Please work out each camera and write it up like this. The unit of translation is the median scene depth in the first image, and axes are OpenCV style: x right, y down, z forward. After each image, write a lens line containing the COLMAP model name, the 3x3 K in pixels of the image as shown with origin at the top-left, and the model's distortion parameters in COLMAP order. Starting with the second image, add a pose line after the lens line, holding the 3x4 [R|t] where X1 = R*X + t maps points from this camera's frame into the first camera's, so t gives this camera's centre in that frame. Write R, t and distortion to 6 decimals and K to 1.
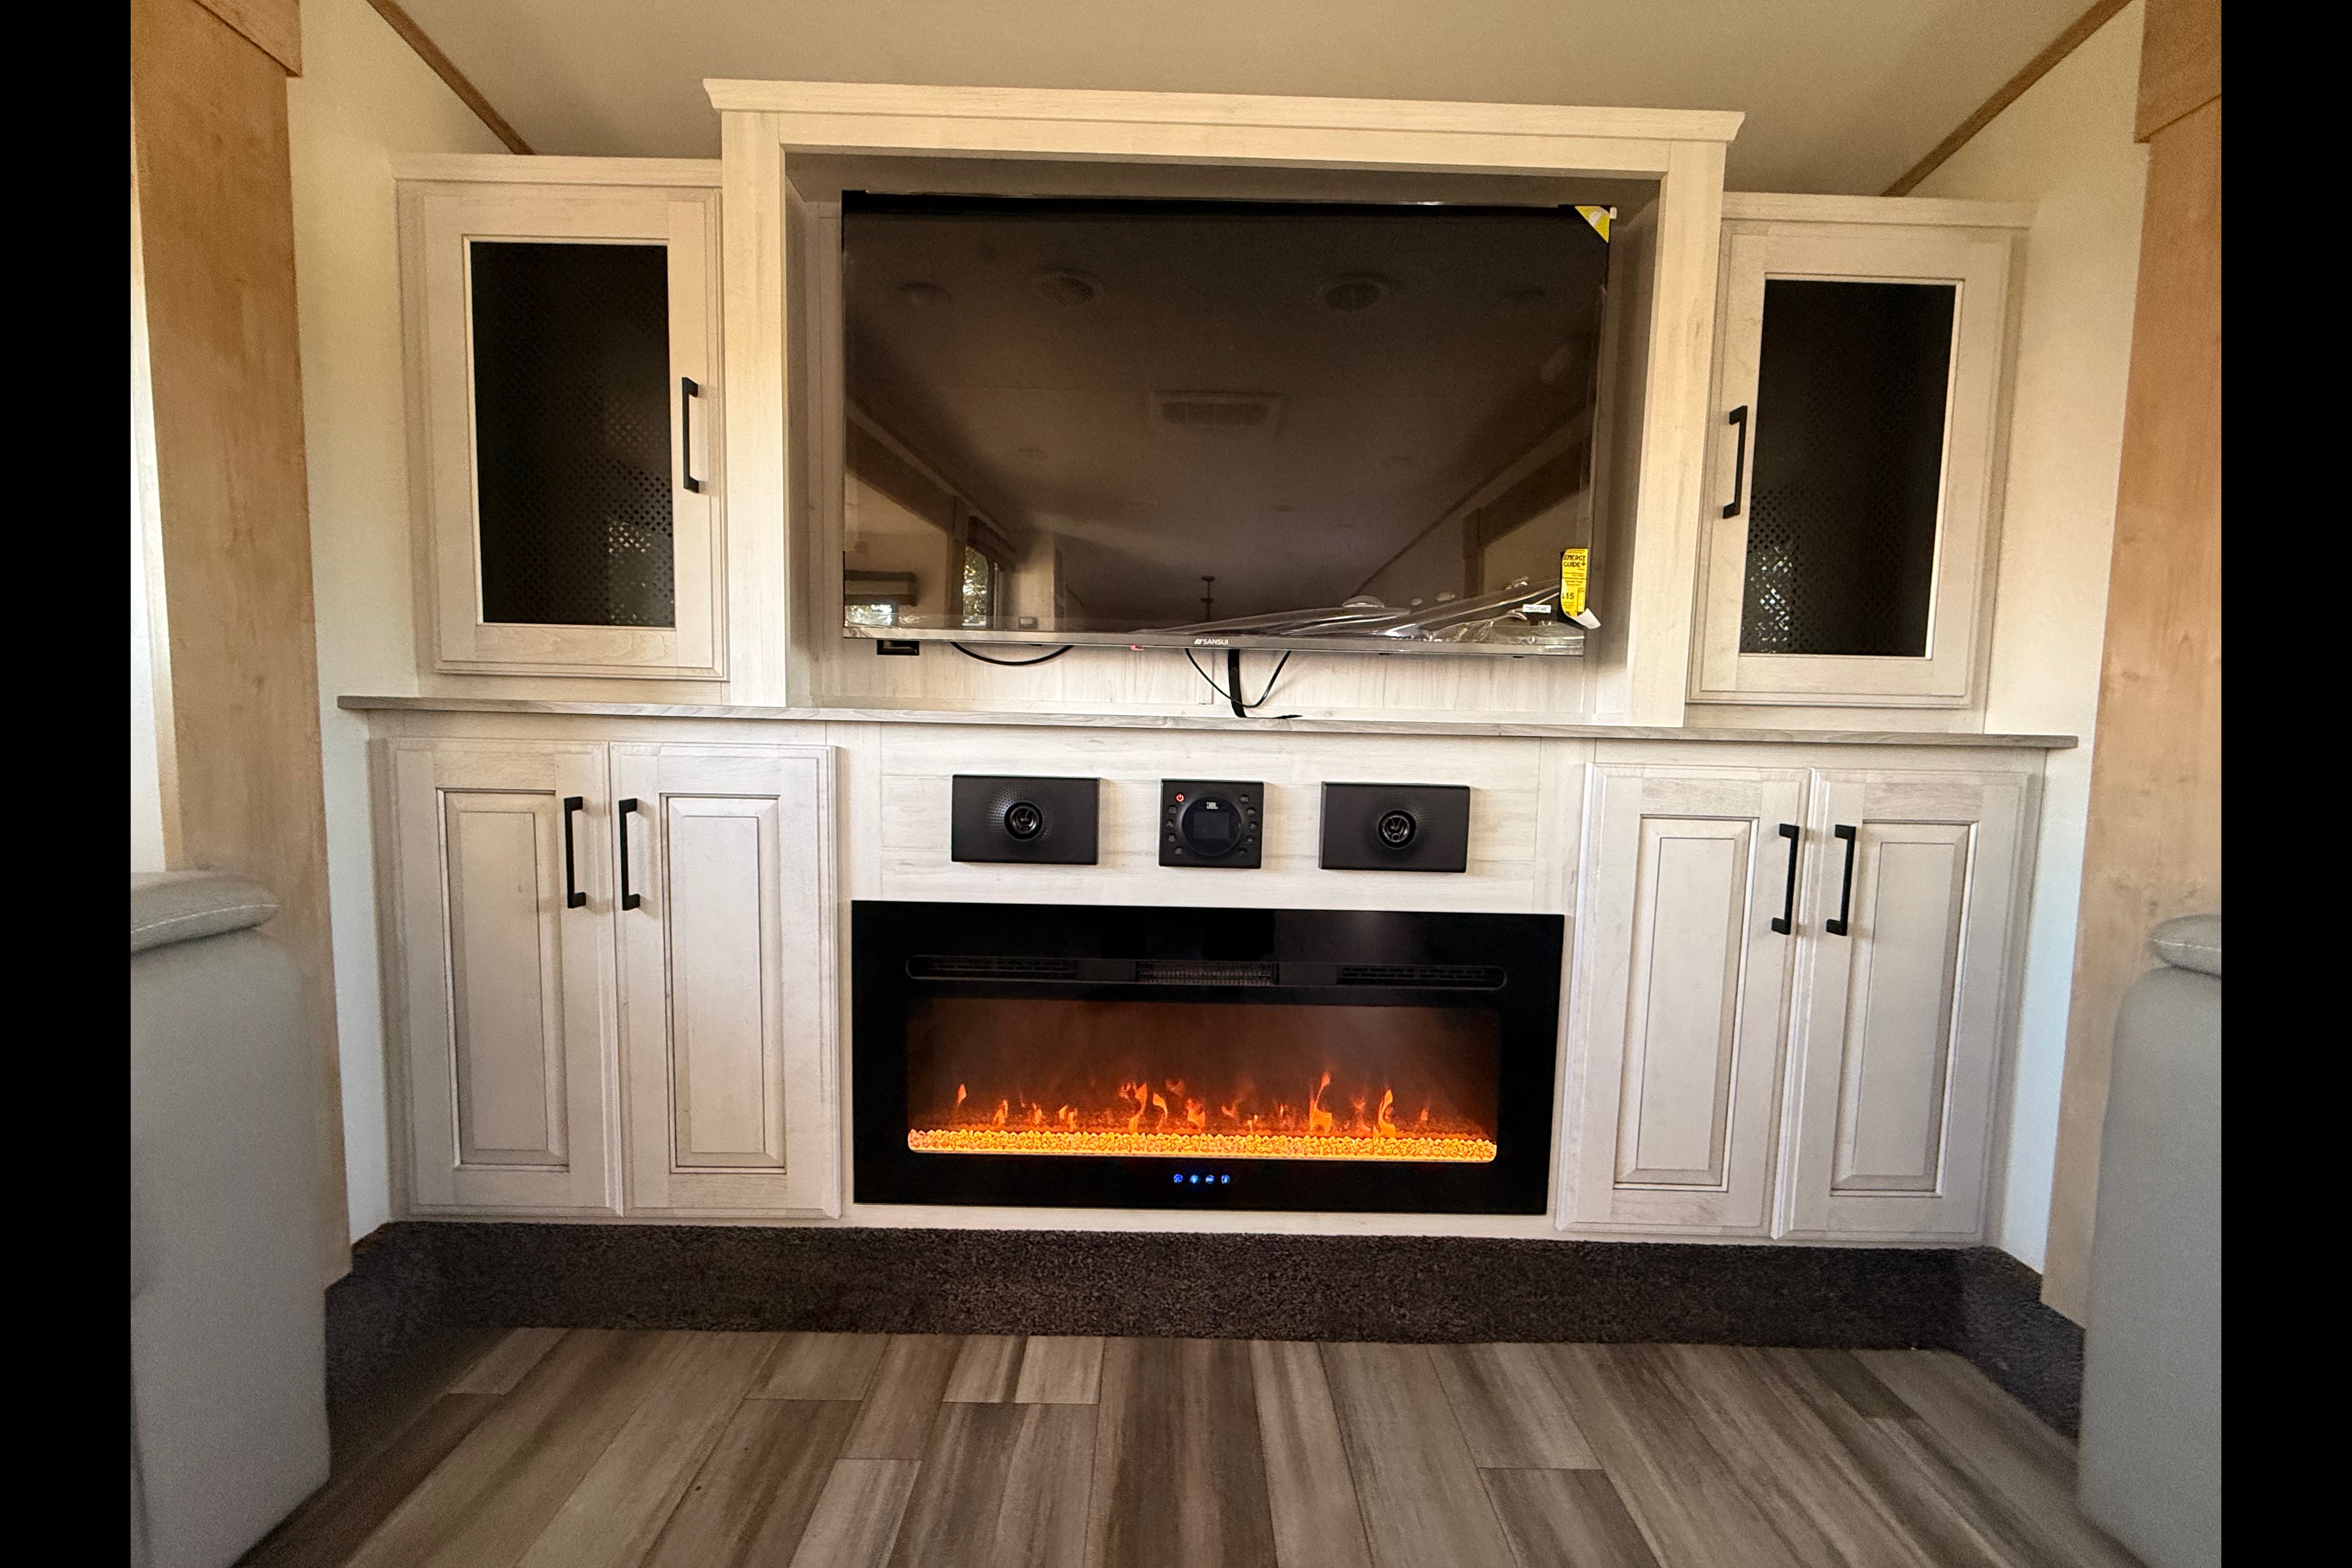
lens RADIAL K [[826.0, 0, 1167.9], [0, 826.0, 778.9], [0, 0, 1]] dist [0.000564, 0.000010]
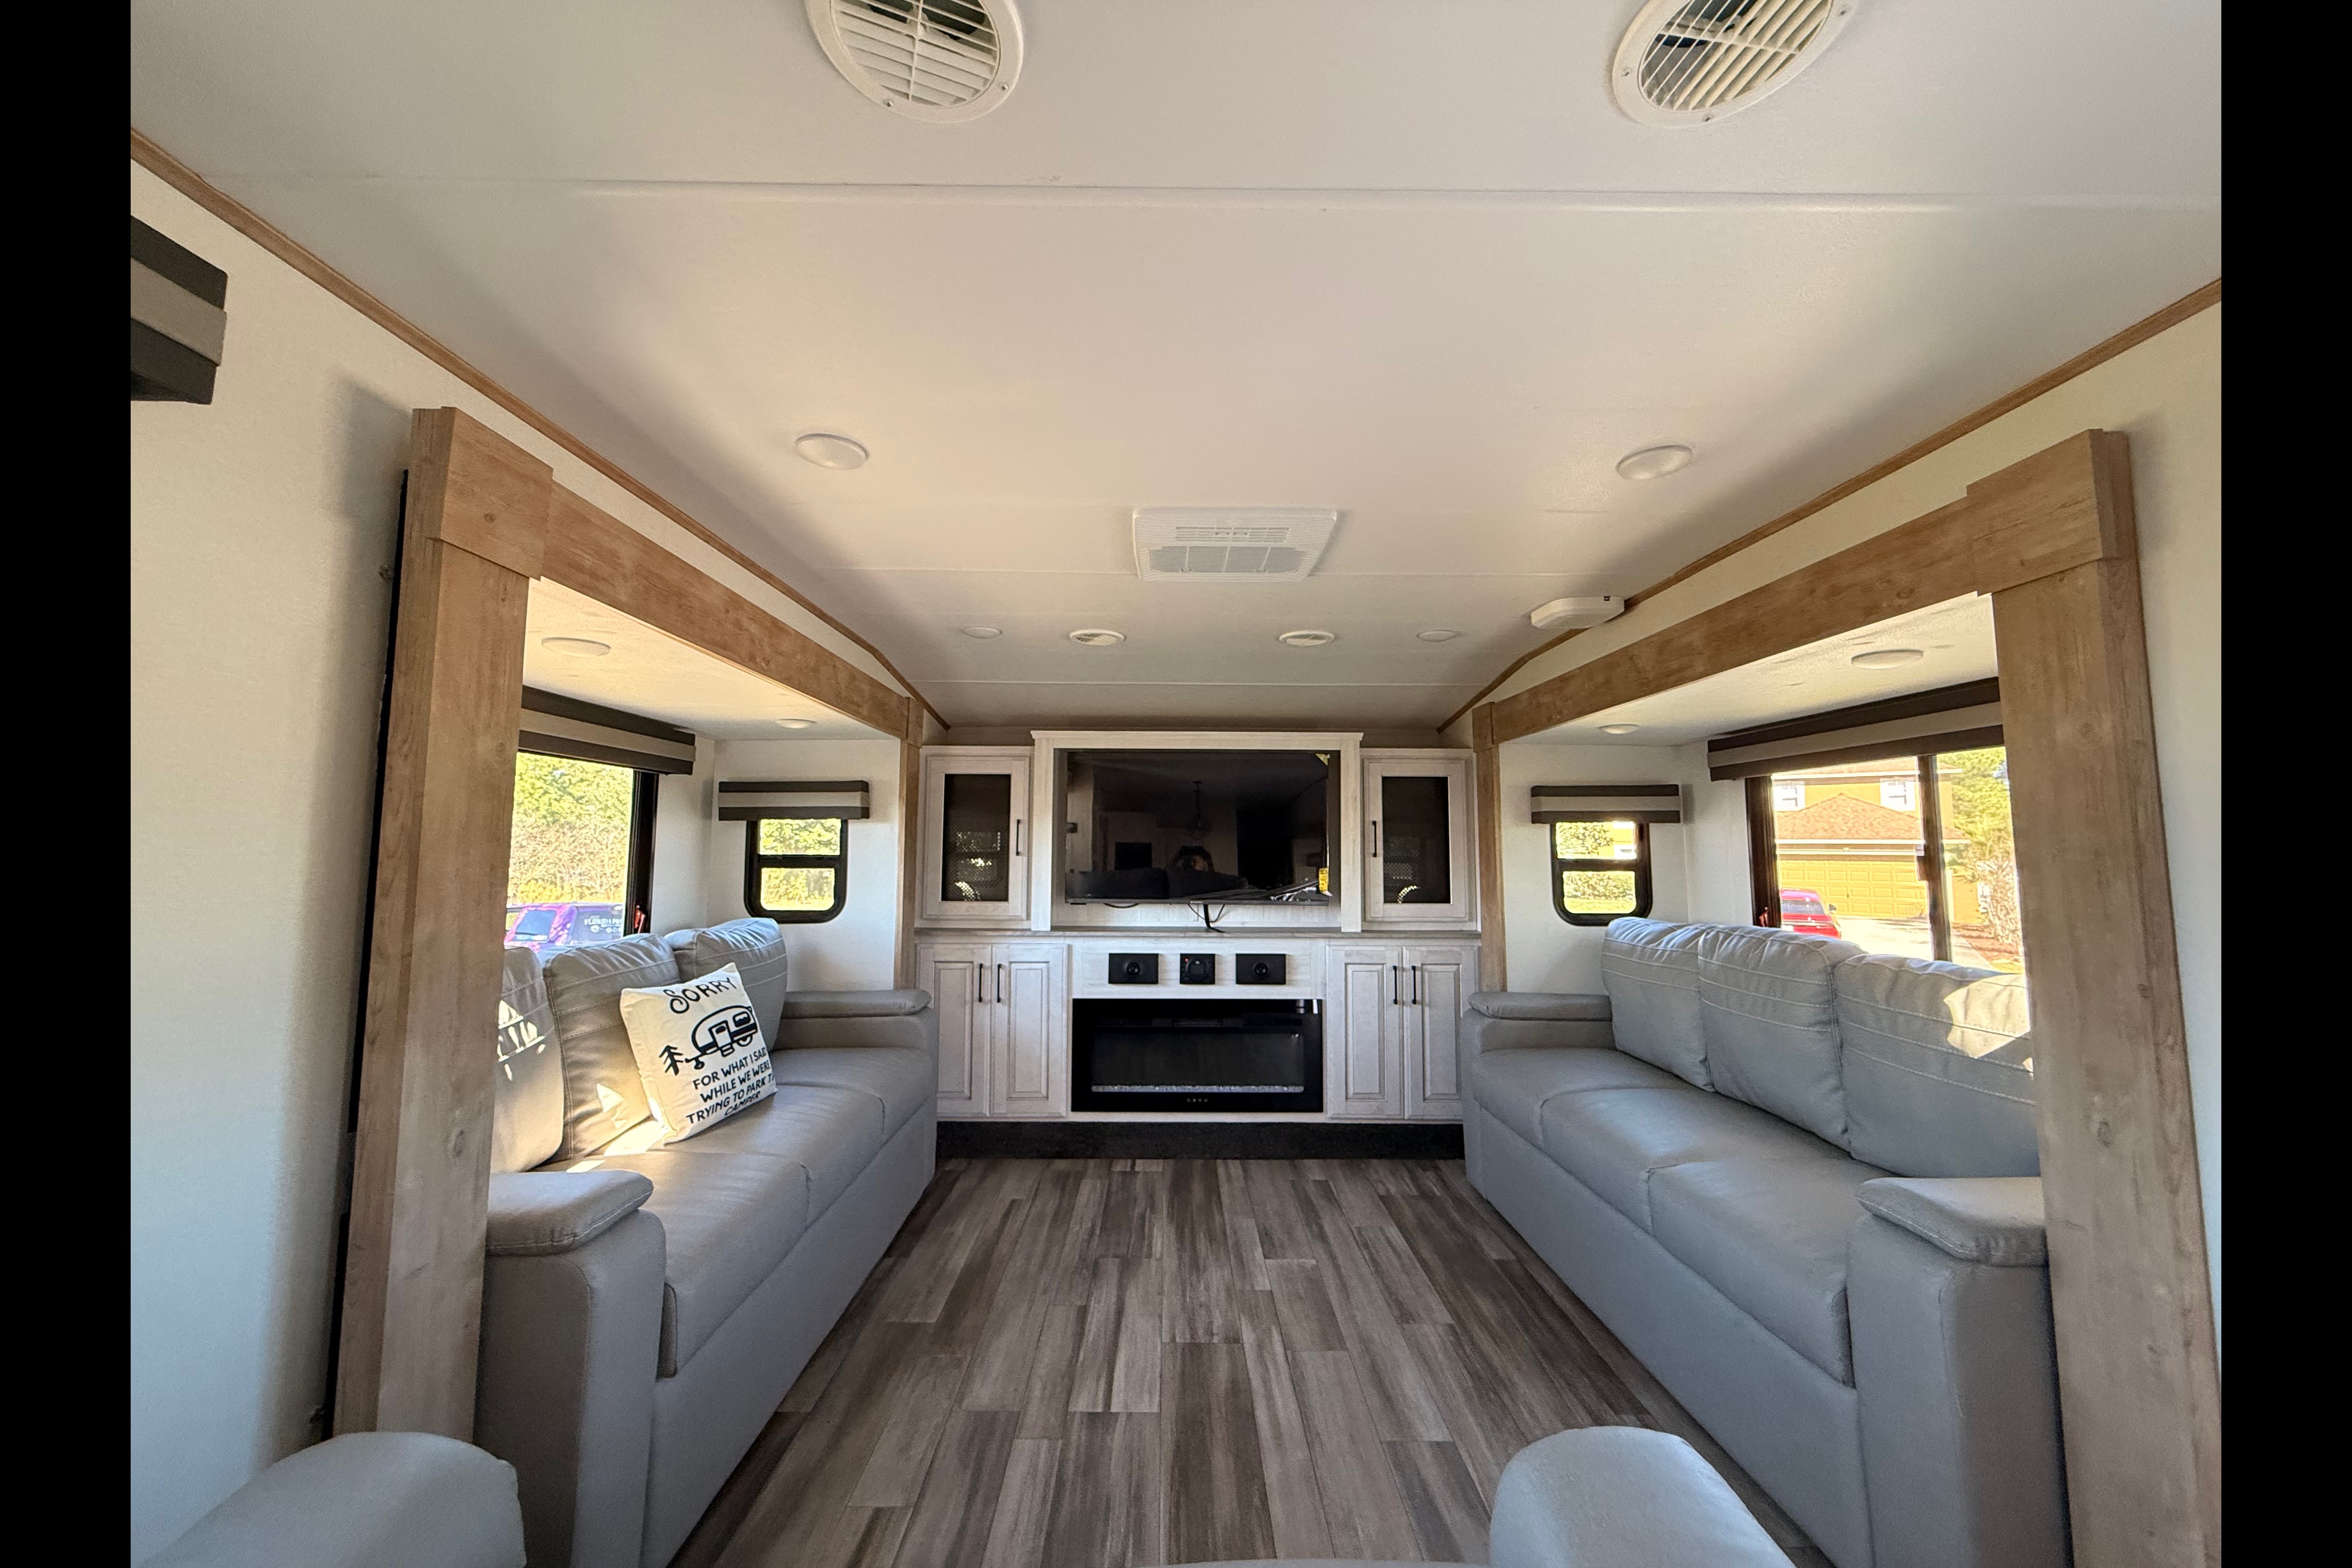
lens RADIAL K [[826.0, 0, 1167.9], [0, 826.0, 778.9], [0, 0, 1]] dist [0.000564, 0.000010]
pose [[0.999832, -0.018199, -0.002381, -0.031942], [0.017598, 0.987395, -0.157297, -0.148069], [0.005214, 0.157228, 0.987549, -1.940739]]
